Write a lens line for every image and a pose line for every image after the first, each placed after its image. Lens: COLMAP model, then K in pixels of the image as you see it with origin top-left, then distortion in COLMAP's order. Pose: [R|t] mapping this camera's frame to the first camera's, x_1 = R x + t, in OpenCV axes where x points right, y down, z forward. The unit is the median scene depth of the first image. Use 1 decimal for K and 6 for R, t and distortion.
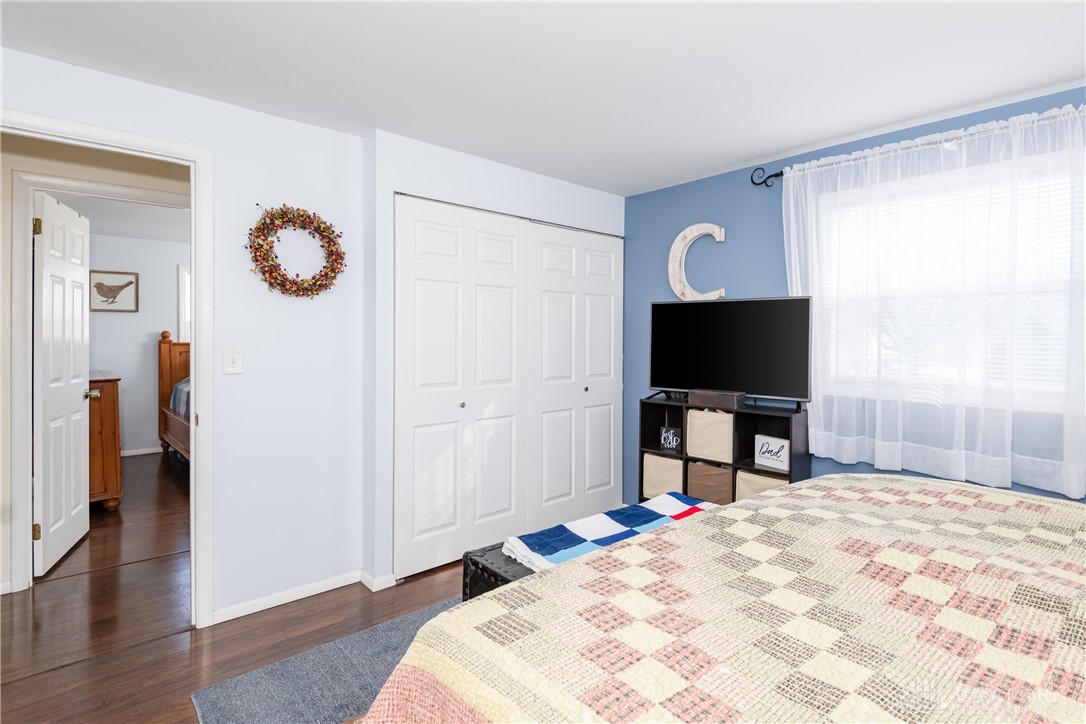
lens RADIAL K [[547.6, 0, 556.4], [0, 547.6, 339.1], [0, 0, 1]] dist [0.003070, -0.000252]
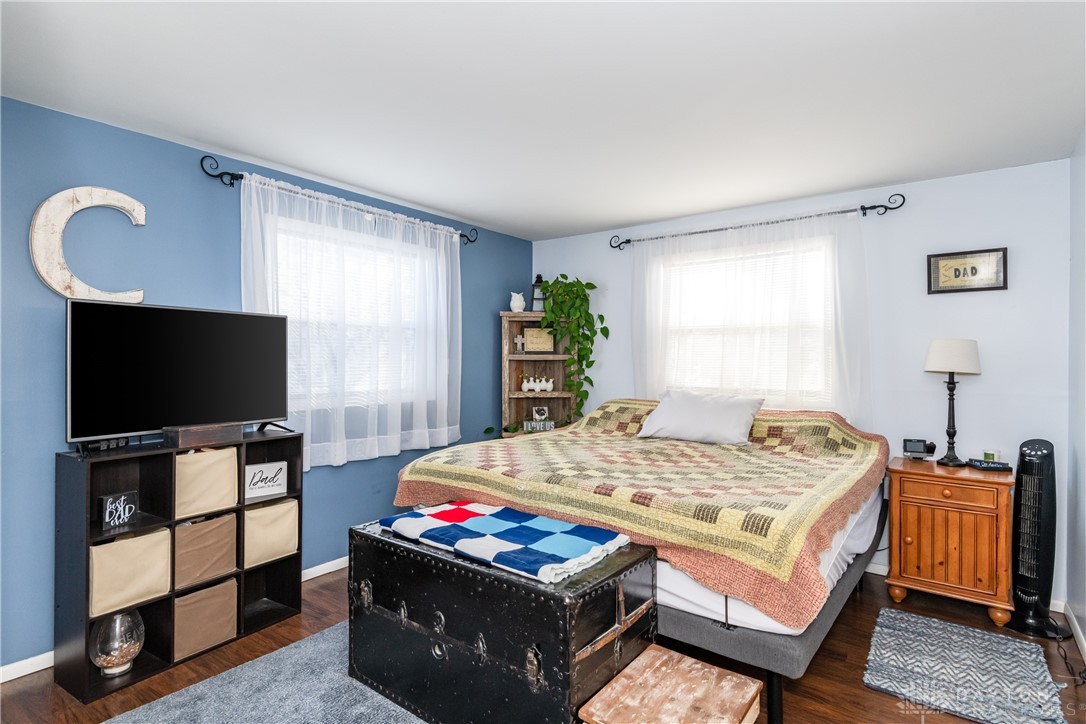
lens RADIAL K [[547.6, 0, 543.7], [0, 547.6, 359.4], [0, 0, 1]] dist [0.003070, -0.000252]
pose [[-0.188316, -0.005881, 0.982091, -0.582848], [0.001986, 0.999978, 0.006369, -0.002711], [-0.982106, 0.003150, -0.188300, 0.679589]]
